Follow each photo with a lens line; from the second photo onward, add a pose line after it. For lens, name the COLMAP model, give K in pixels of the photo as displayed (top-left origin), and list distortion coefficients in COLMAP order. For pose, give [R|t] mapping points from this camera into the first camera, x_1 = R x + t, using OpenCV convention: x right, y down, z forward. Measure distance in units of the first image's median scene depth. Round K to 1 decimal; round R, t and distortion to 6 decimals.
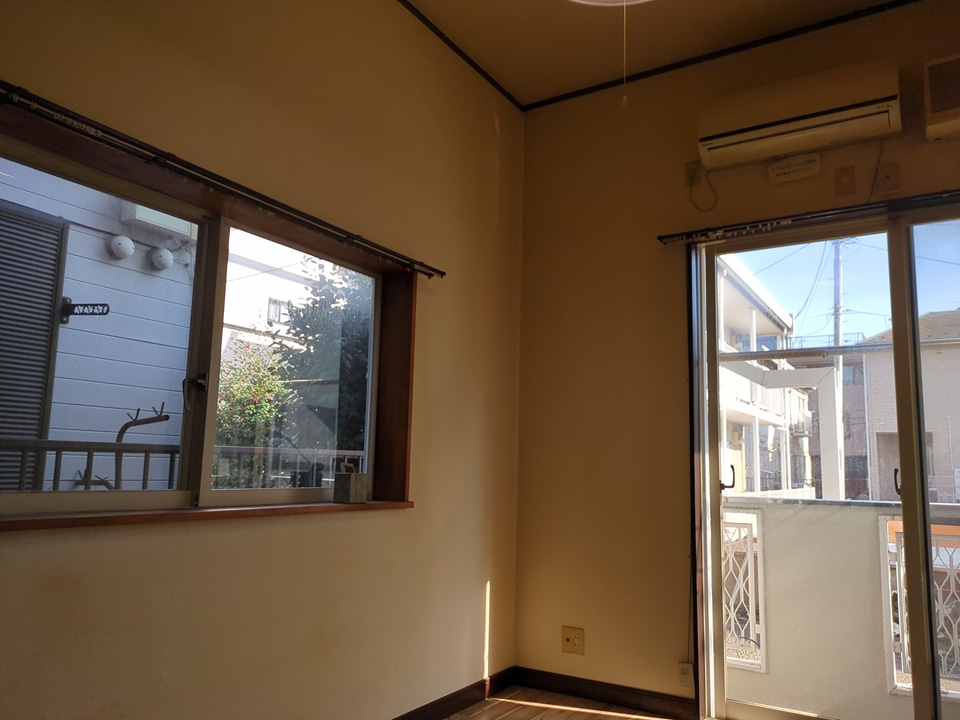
lens RADIAL K [[718.7, 0, 479.8], [0, 718.7, 366.6], [0, 0, 1]] dist [0.042992, -0.036330]
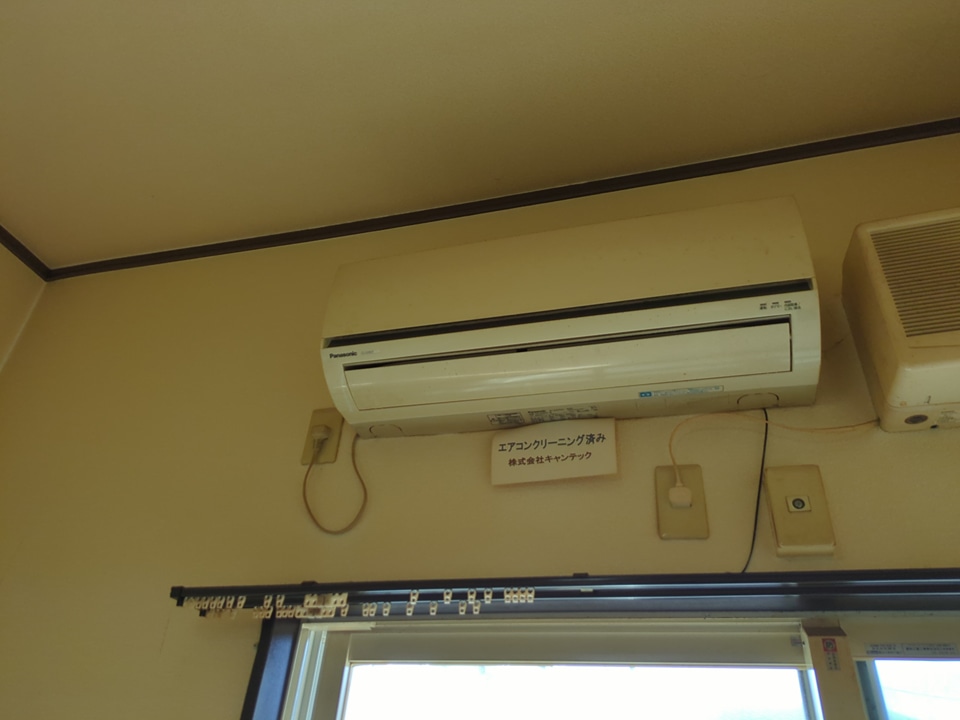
lens RADIAL K [[718.7, 0, 477.6], [0, 718.7, 364.4], [0, 0, 1]] dist [0.042992, -0.036330]
pose [[0.959689, 0.194359, 0.203029, 0.307007], [-0.086520, 0.891573, -0.444535, -0.141568], [-0.267415, 0.409049, 0.872449, 0.655909]]
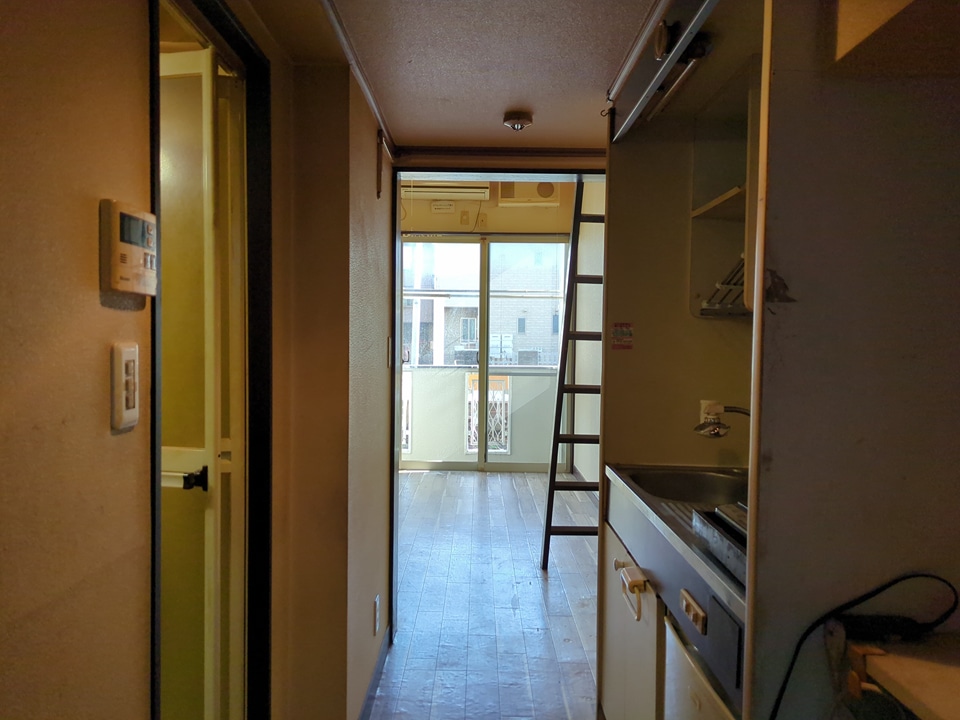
lens RADIAL K [[718.7, 0, 472.0], [0, 718.7, 361.3], [0, 0, 1]] dist [0.042992, -0.036330]
pose [[0.850651, -0.032571, 0.524720, -0.567555], [-0.061914, 0.984927, 0.161509, -0.175202], [-0.522072, -0.169875, 0.835813, -0.799585]]
